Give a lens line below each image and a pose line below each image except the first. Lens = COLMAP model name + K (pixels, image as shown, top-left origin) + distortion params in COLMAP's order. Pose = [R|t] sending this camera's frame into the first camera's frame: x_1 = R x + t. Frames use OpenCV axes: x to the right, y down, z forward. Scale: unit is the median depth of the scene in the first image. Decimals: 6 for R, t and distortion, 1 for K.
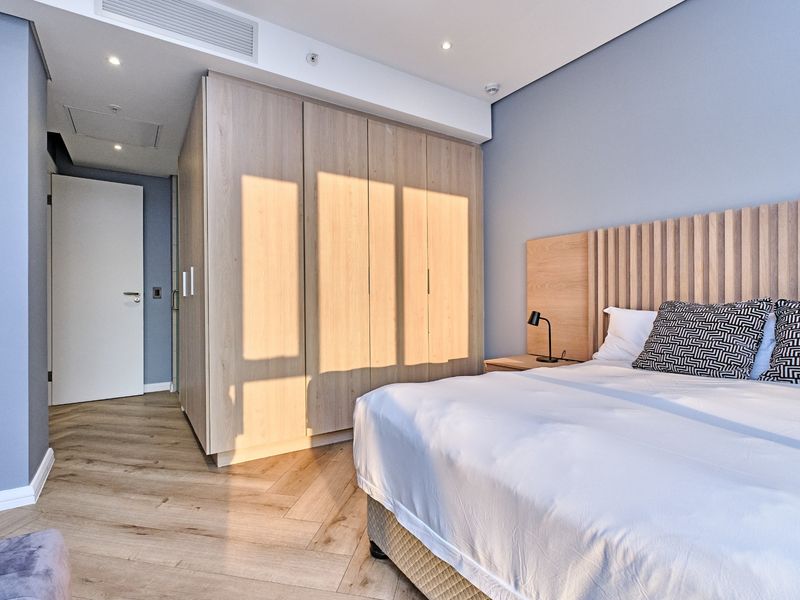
lens RADIAL K [[404.6, 0, 389.9], [0, 404.6, 298.3], [0, 0, 1]] dist [-0.002902, -0.000729]
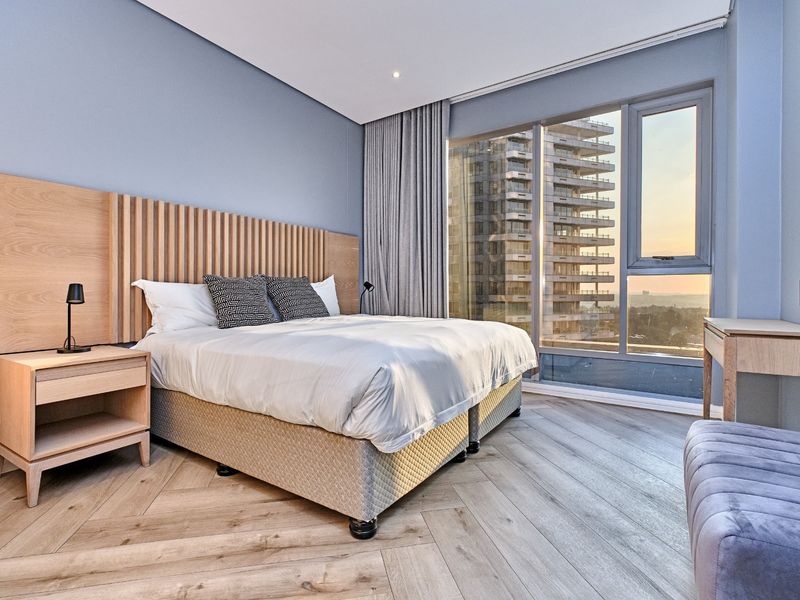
lens RADIAL K [[390.0, 0, 398.1], [0, 390.0, 292.9], [0, 0, 1]] dist [0.002740, 0.000732]
pose [[-0.404866, -0.000444, 0.914376, -0.548376], [-0.000593, 1.000000, 0.000223, 0.051218], [-0.914376, -0.000452, -0.404866, 0.814310]]
